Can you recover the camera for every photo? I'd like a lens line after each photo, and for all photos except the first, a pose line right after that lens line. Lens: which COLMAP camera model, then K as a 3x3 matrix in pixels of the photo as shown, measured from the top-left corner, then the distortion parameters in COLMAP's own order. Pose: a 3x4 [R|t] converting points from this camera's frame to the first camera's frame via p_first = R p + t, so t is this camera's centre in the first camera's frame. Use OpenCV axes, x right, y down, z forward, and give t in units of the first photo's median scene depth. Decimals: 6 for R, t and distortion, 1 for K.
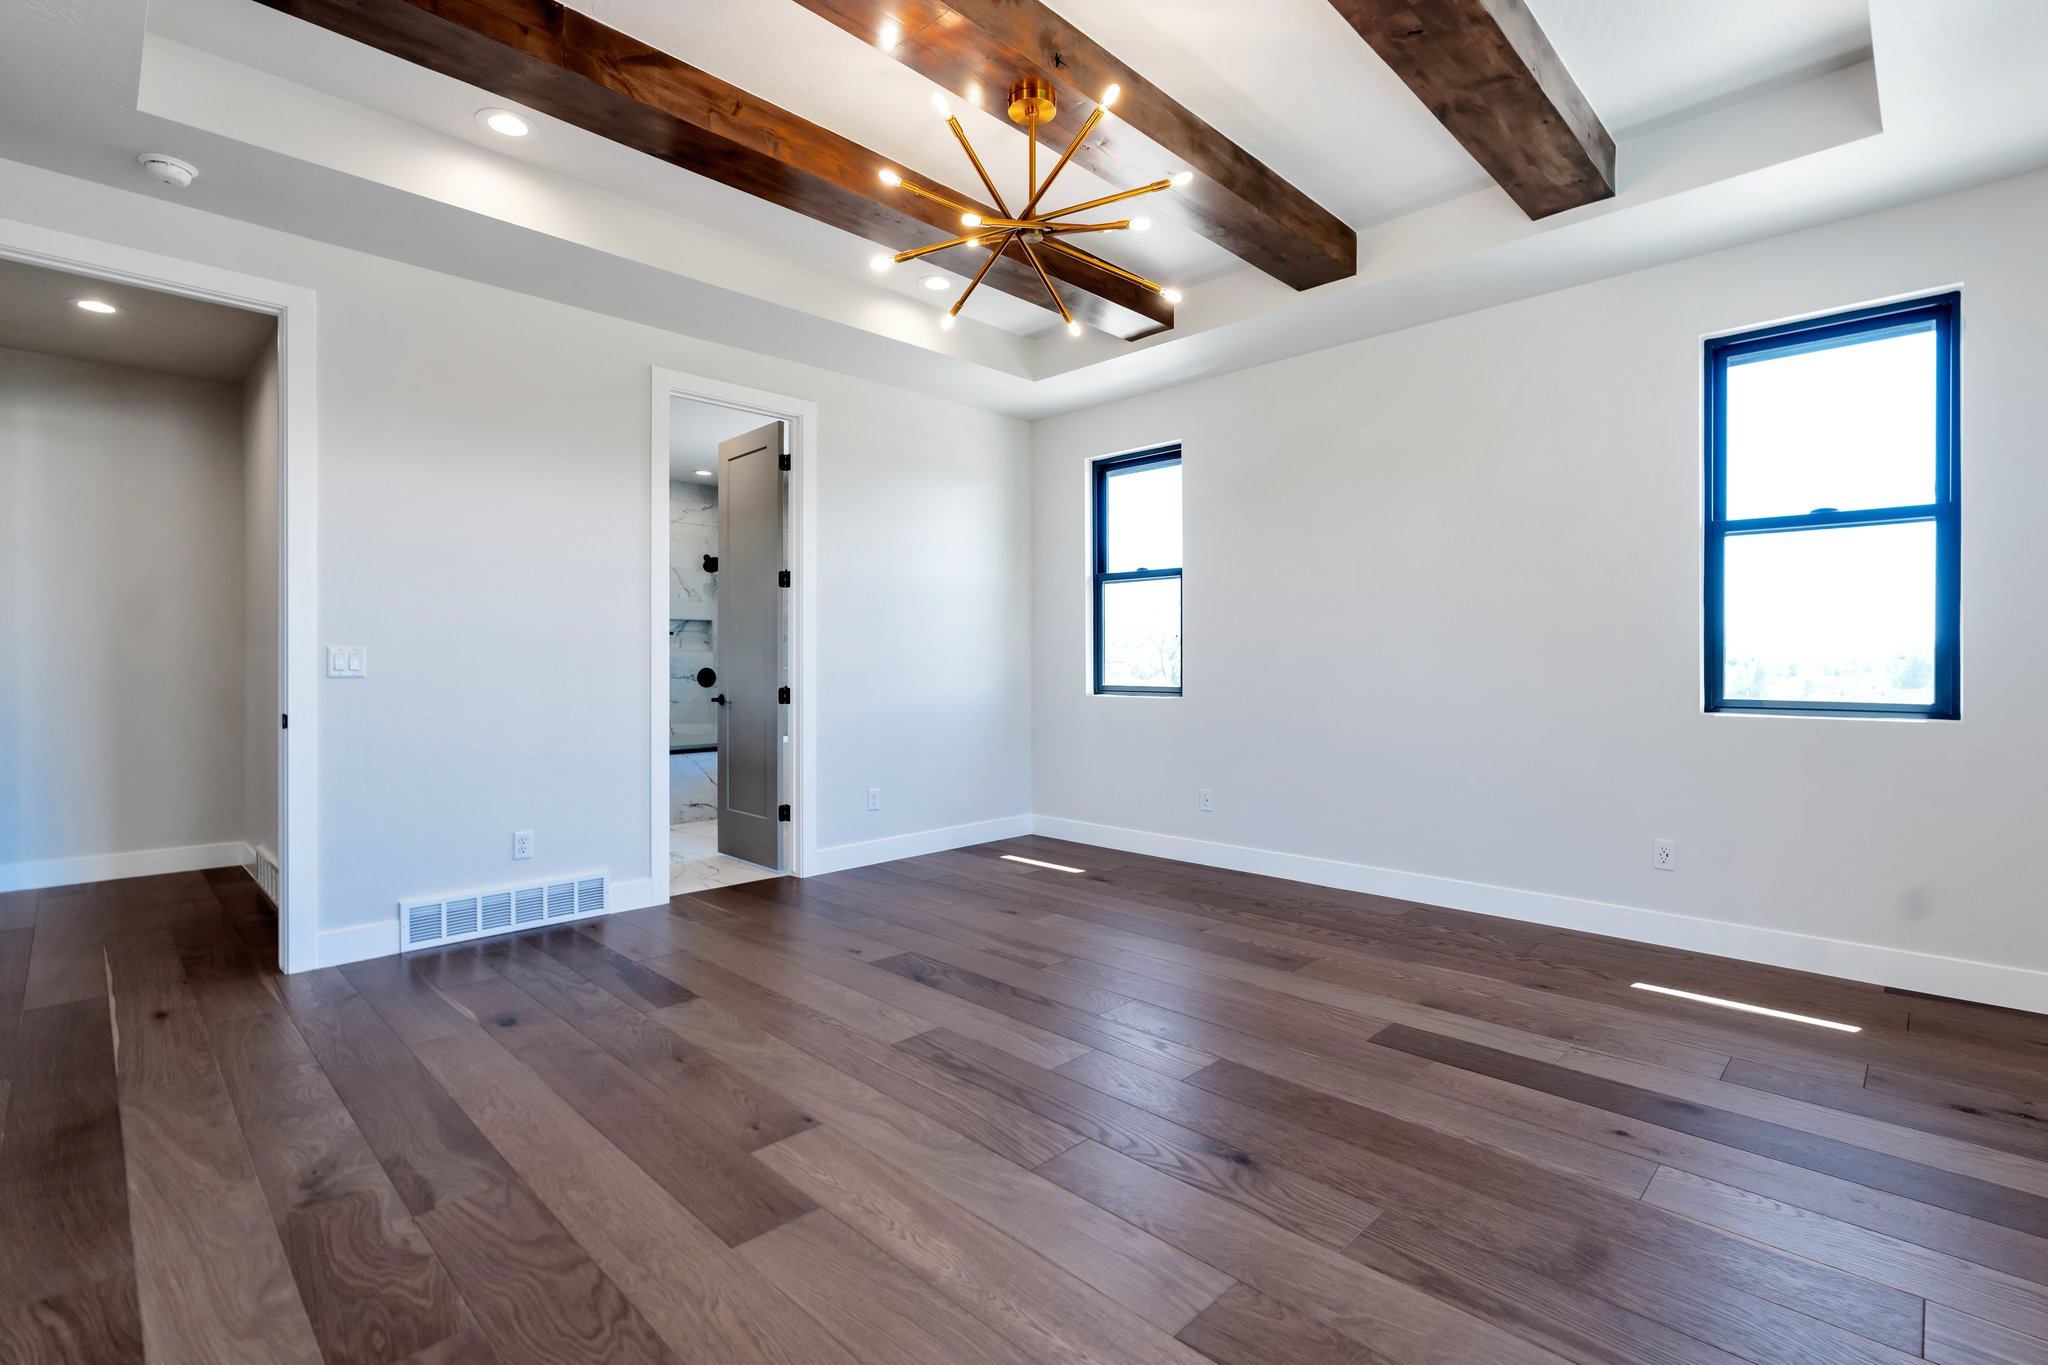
lens RADIAL K [[948.6, 0, 1028.6], [0, 948.6, 688.4], [0, 0, 1]] dist [-0.009944, 0.000344]
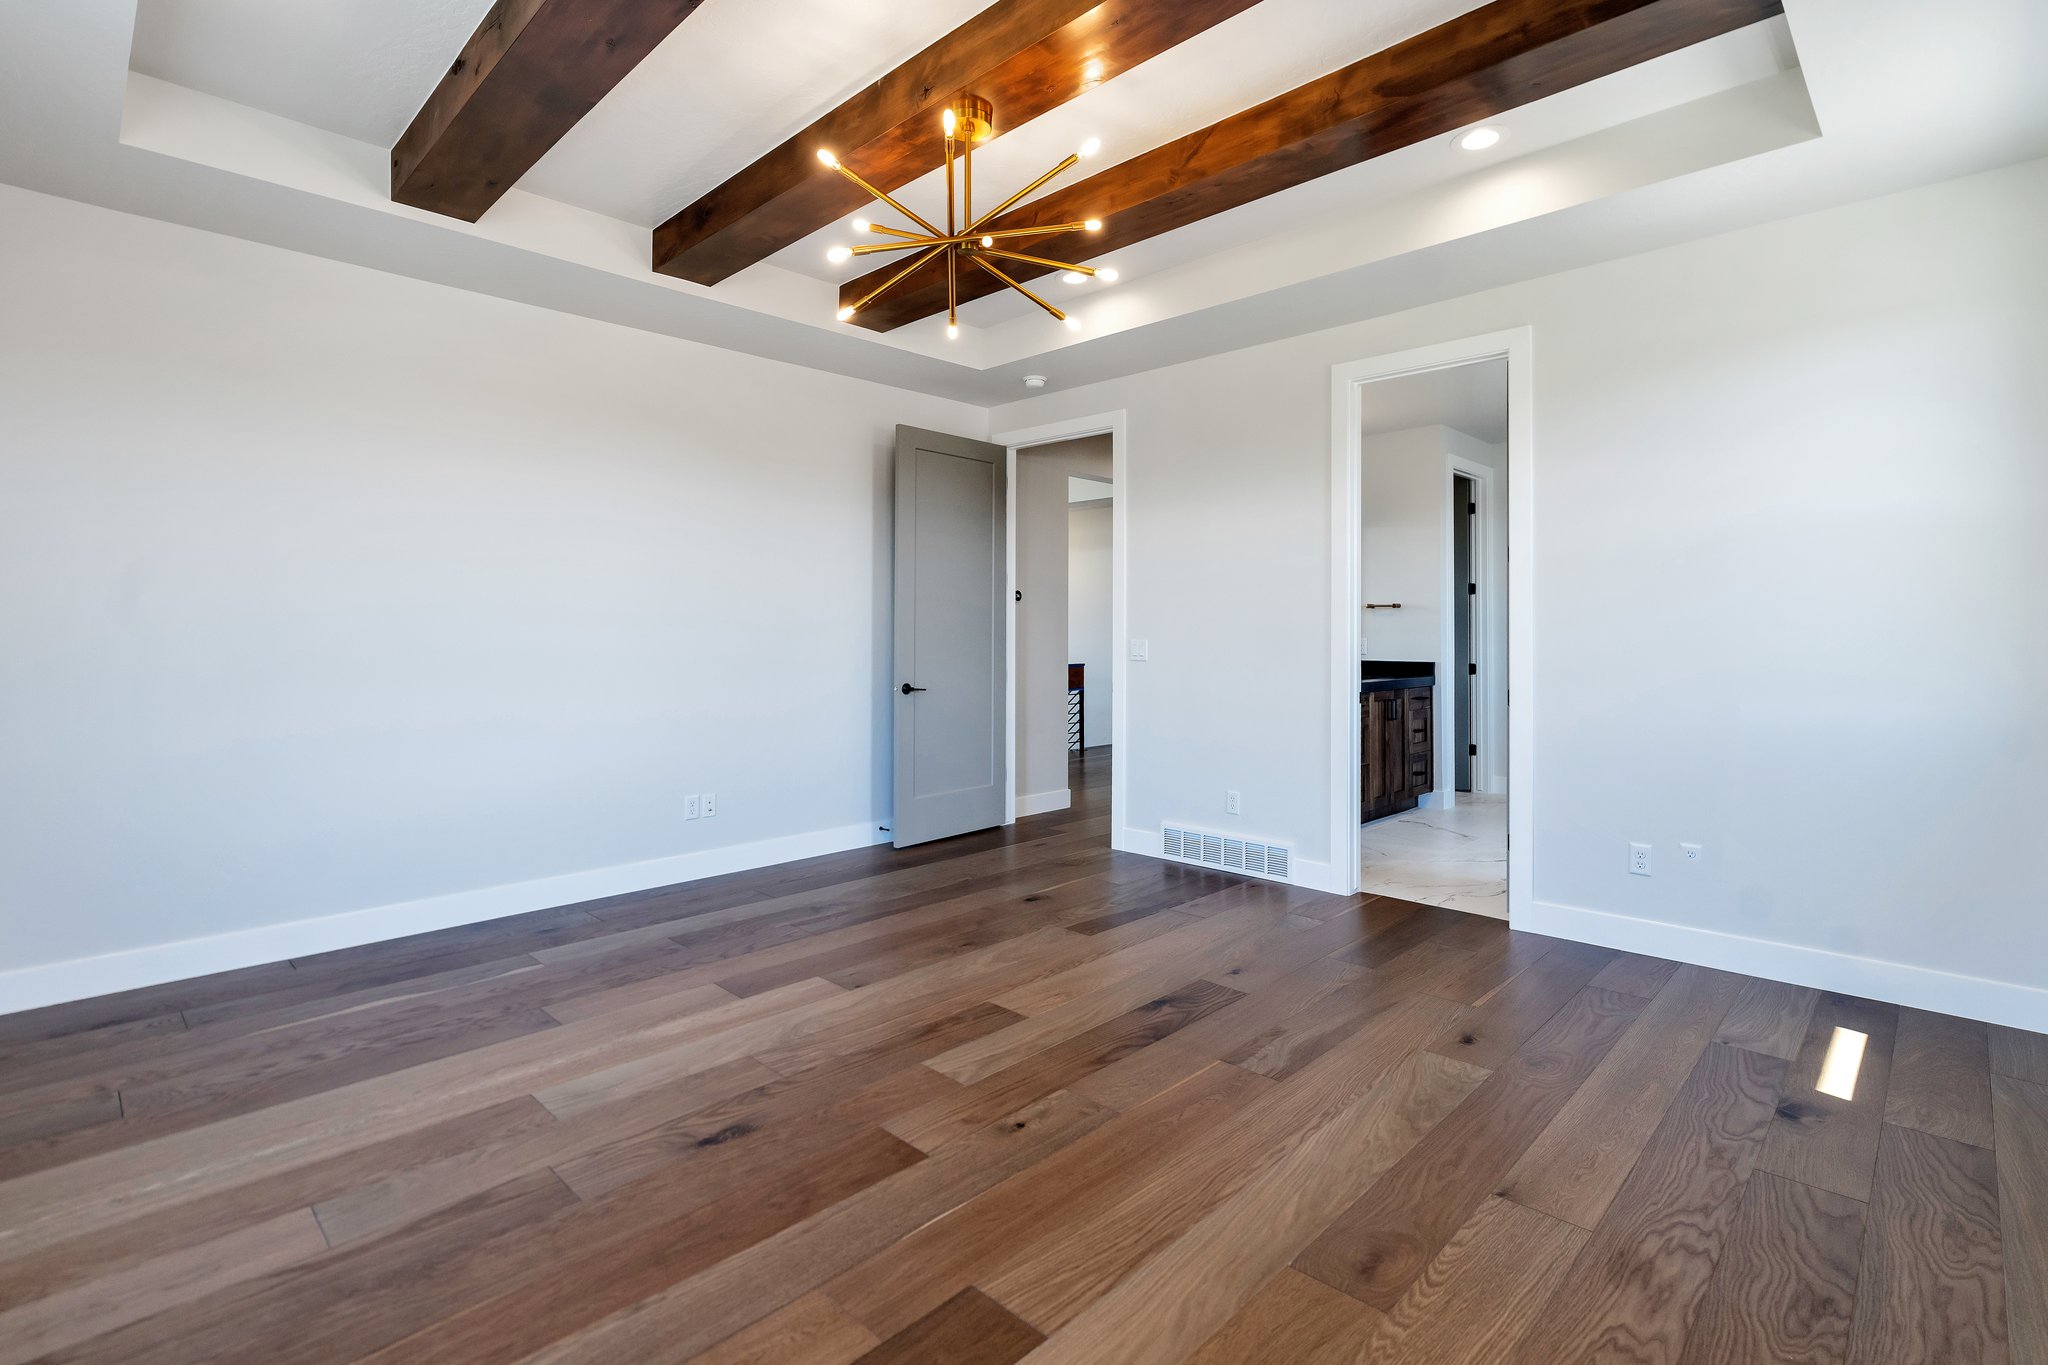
lens RADIAL K [[959.9, 0, 1018.7], [0, 959.9, 652.6], [0, 0, 1]] dist [-0.014363, 0.001830]
pose [[-0.002303, 0.021937, -0.999757, 0.958587], [-0.026358, 0.999411, 0.021990, -0.066427], [0.999650, 0.026402, -0.001724, 0.989722]]
